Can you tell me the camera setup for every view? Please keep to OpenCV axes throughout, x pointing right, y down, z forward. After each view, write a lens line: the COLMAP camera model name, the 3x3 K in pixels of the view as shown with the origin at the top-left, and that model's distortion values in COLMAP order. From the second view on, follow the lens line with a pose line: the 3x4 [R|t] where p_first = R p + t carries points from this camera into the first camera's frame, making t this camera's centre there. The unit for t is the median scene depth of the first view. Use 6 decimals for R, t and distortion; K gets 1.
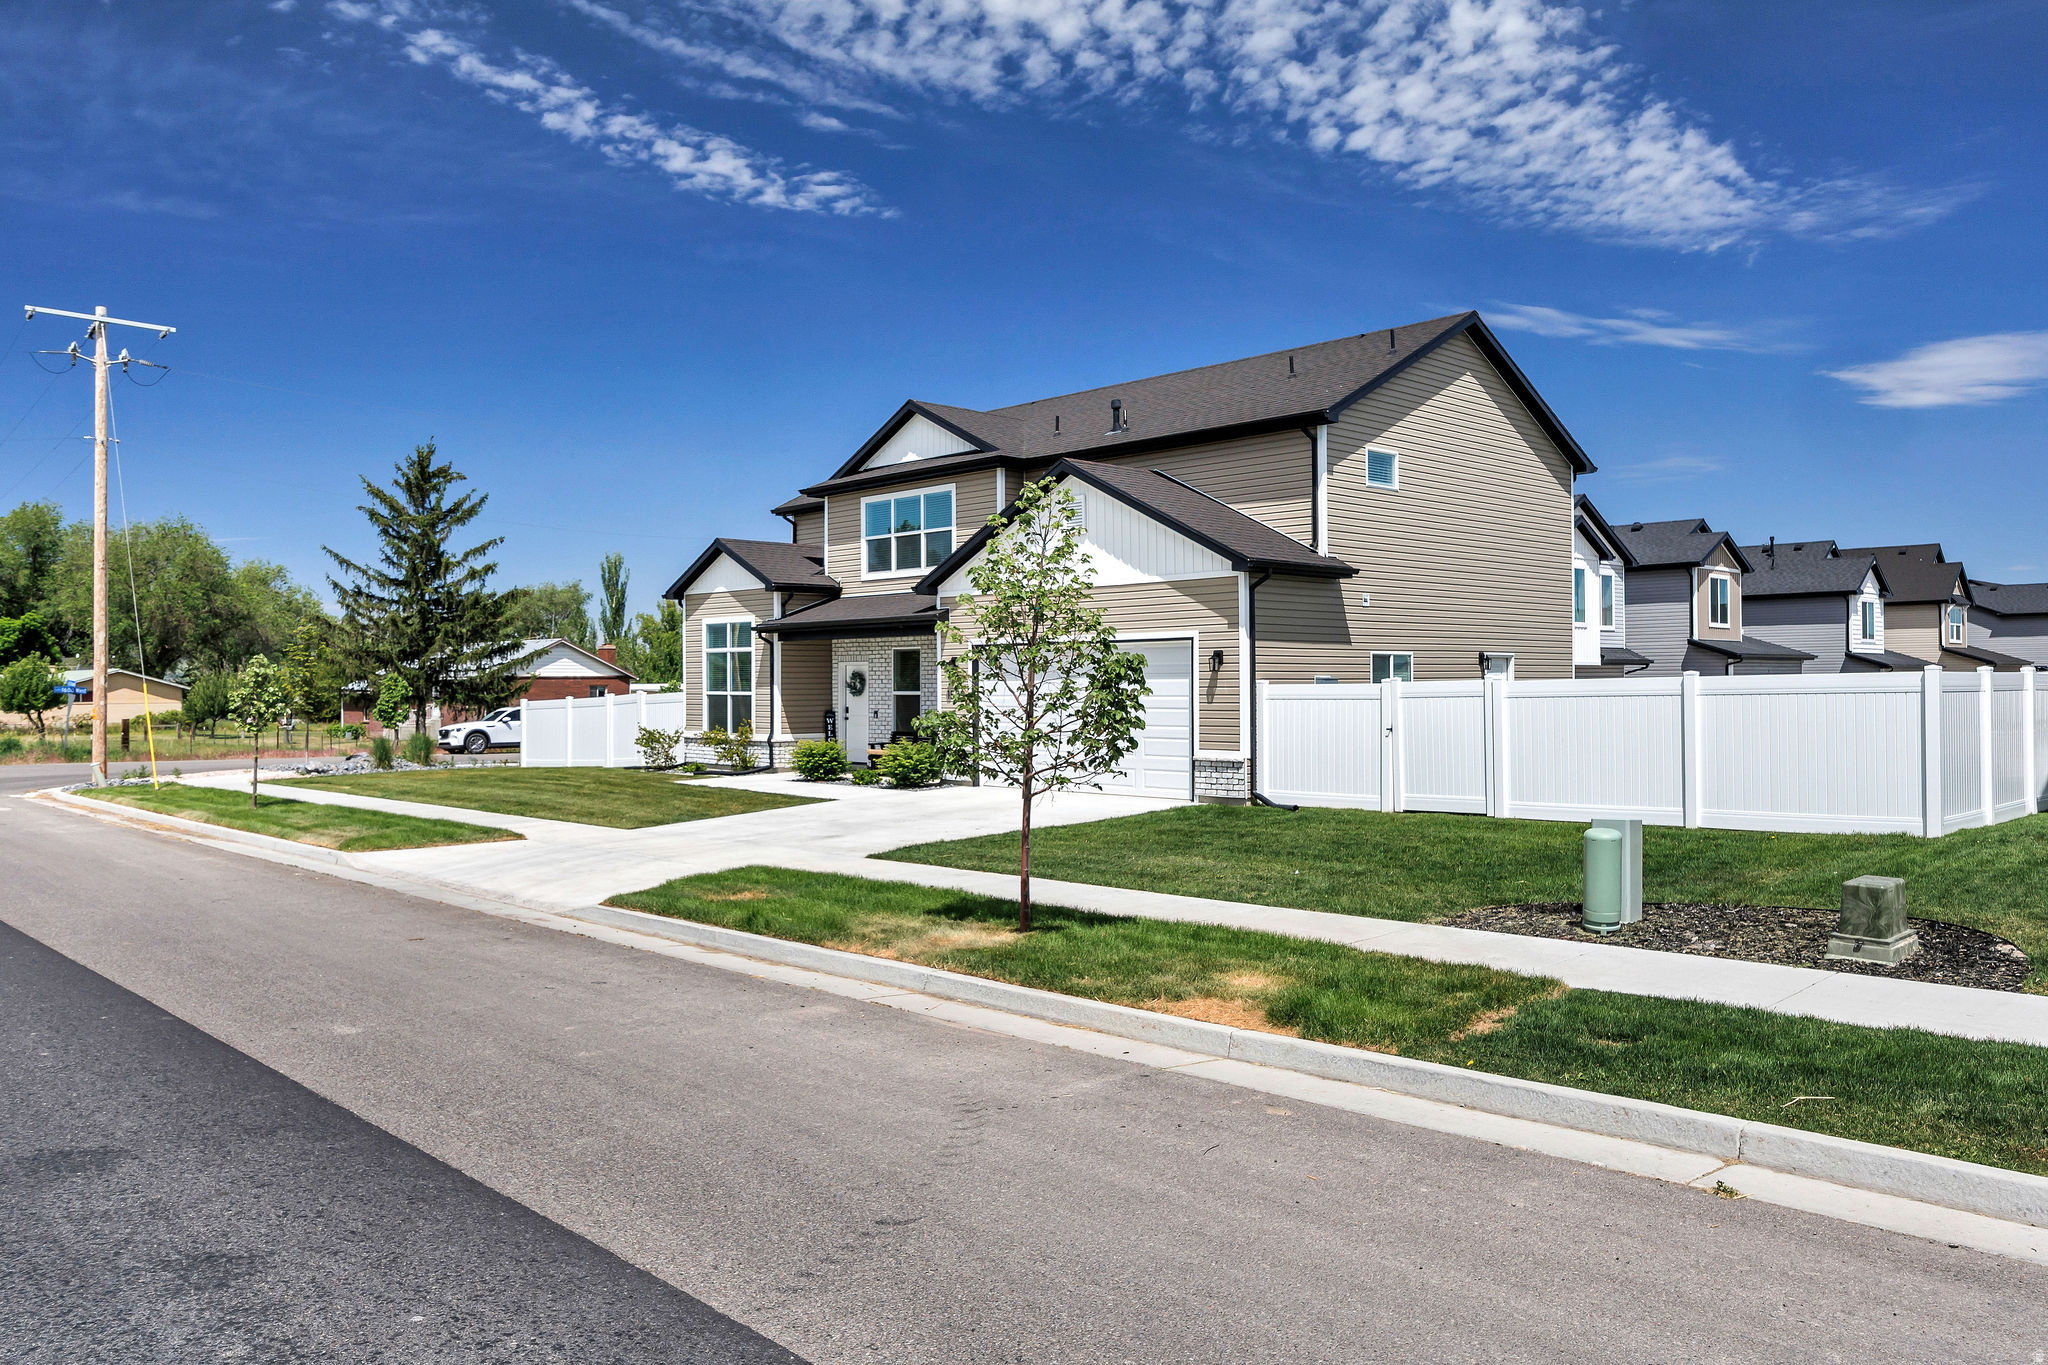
lens RADIAL K [[1517.7, 0, 1024.0], [0, 1517.7, 682.5], [0, 0, 1]] dist [-0.045029, 0.003227]
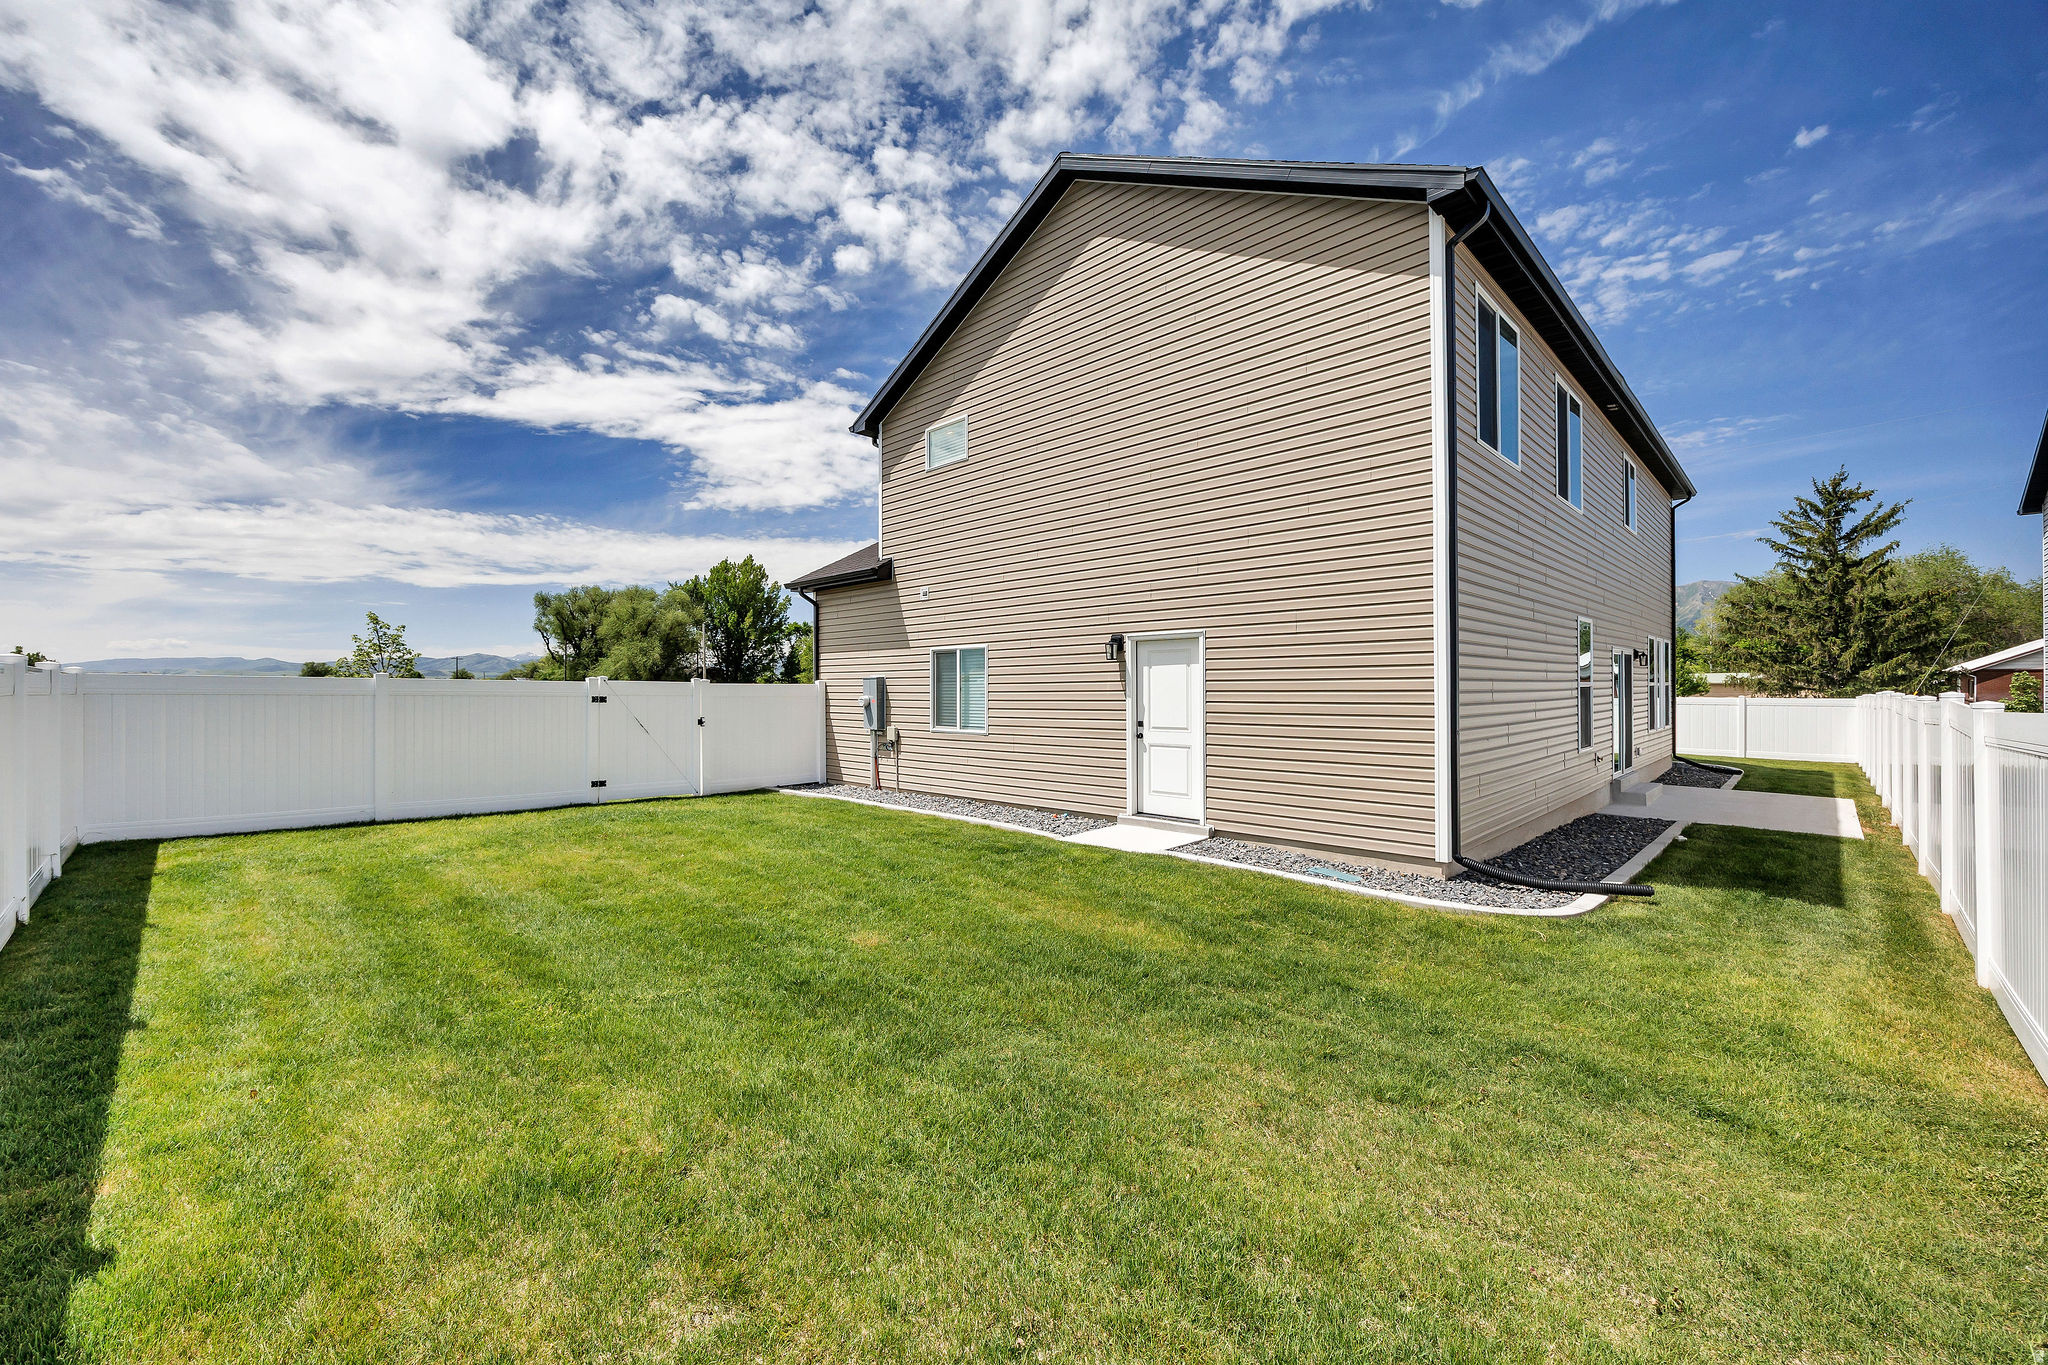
lens RADIAL K [[807.8, 0, 1036.7], [0, 807.8, 682.3], [0, 0, 1]] dist [0.000050, 0.000023]
pose [[0.035226, -0.000831, -0.999379, 0.304368], [0.013439, 0.999910, -0.000357, 0.000498], [0.999289, -0.013418, 0.035234, 0.440231]]
